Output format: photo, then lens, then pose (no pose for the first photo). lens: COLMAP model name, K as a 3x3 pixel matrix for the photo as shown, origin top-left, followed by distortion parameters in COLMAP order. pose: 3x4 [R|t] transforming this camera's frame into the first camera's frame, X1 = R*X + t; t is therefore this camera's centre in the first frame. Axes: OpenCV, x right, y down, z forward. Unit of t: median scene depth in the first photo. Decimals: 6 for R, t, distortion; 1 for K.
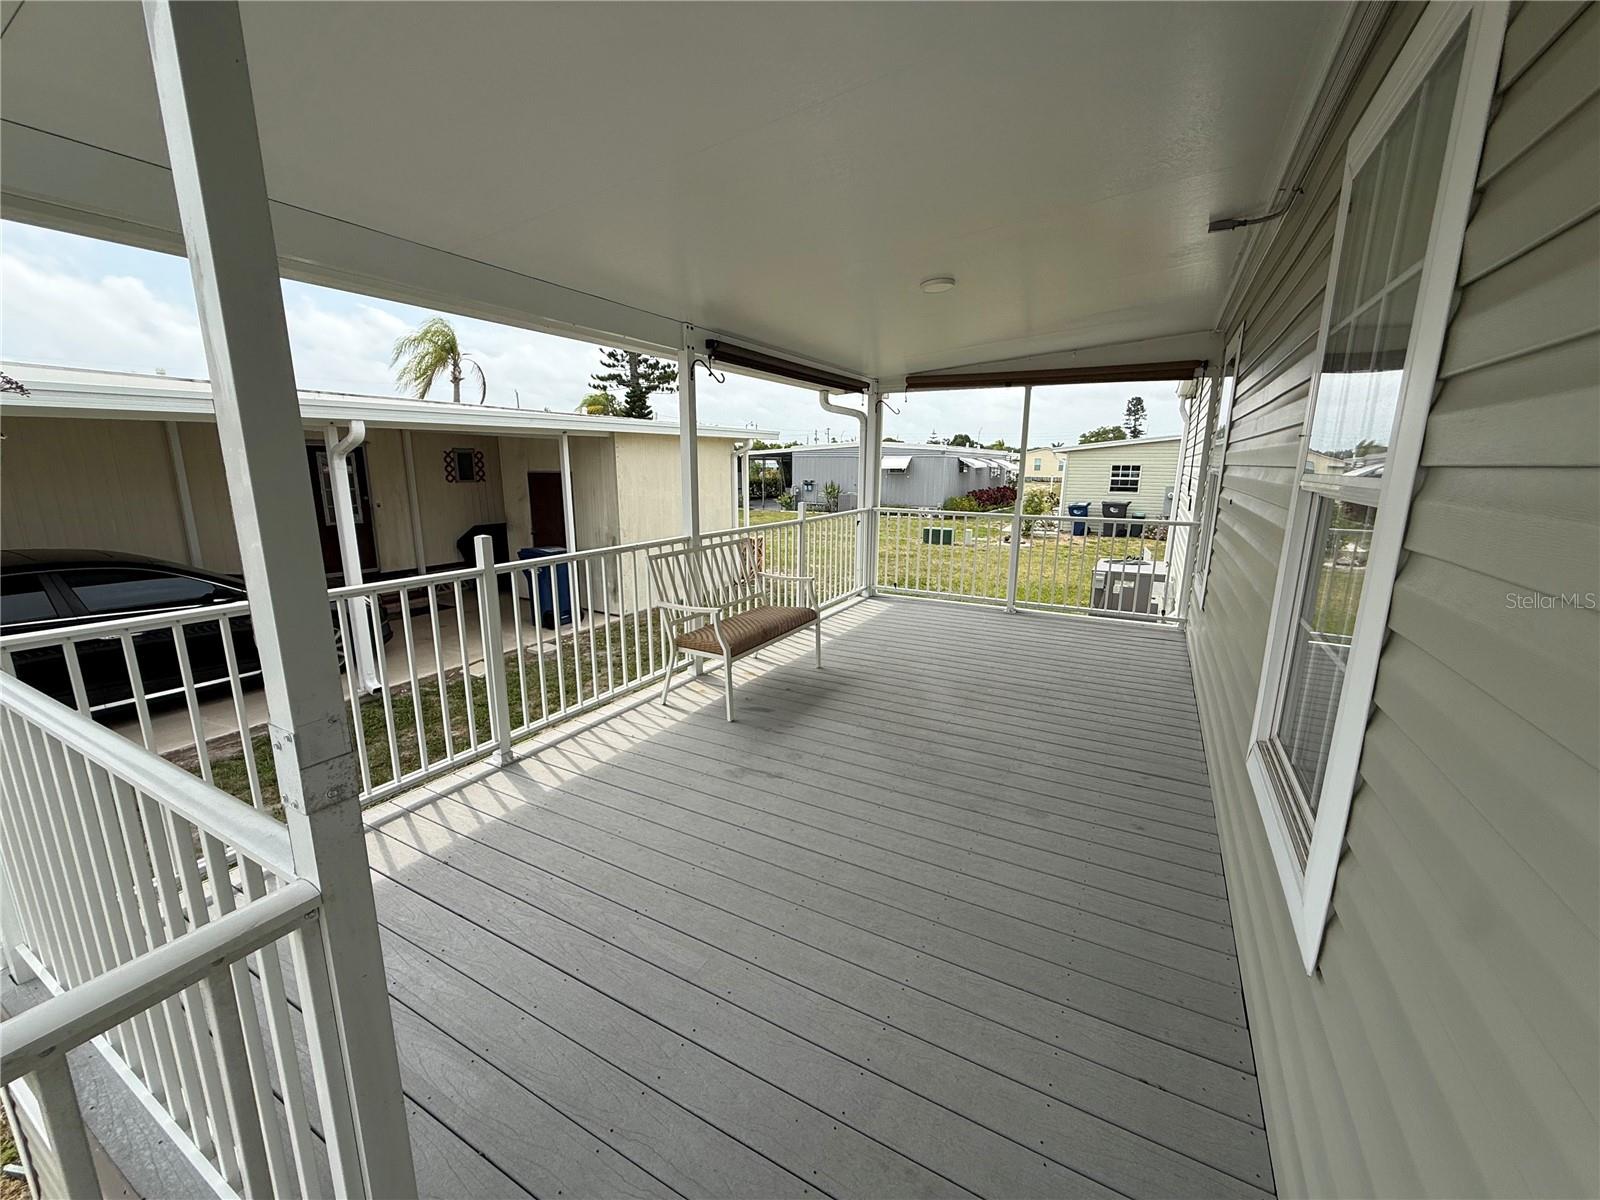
lens RADIAL K [[634.4, 0, 800.4], [0, 634.4, 597.3], [0, 0, 1]] dist [-0.000793, 0.000135]
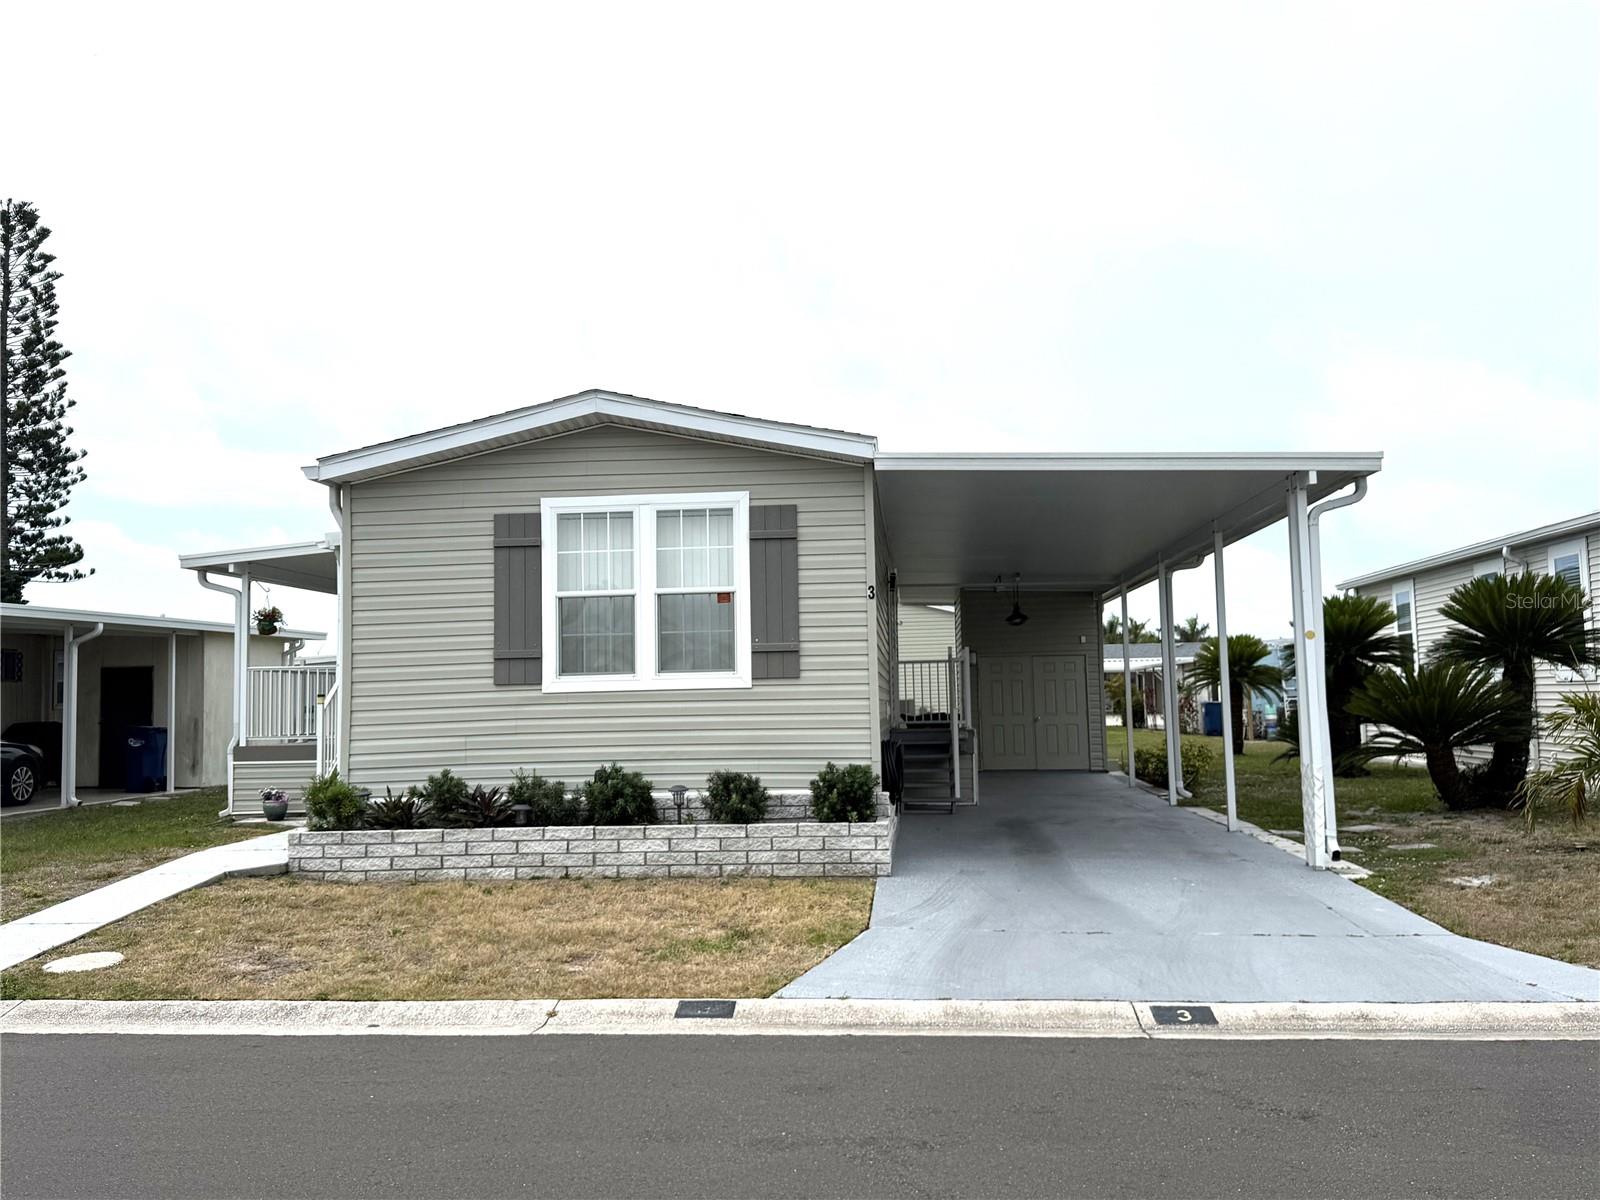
lens RADIAL K [[1303.7, 0, 799.2], [0, 1303.7, 599.5], [0, 0, 1]] dist [-0.002867, -0.001256]
pose [[0.913092, 0.006790, 0.407698, -0.065987], [0.110338, 0.958445, -0.263077, 0.113387], [-0.392542, 0.285198, 0.874399, -0.403781]]
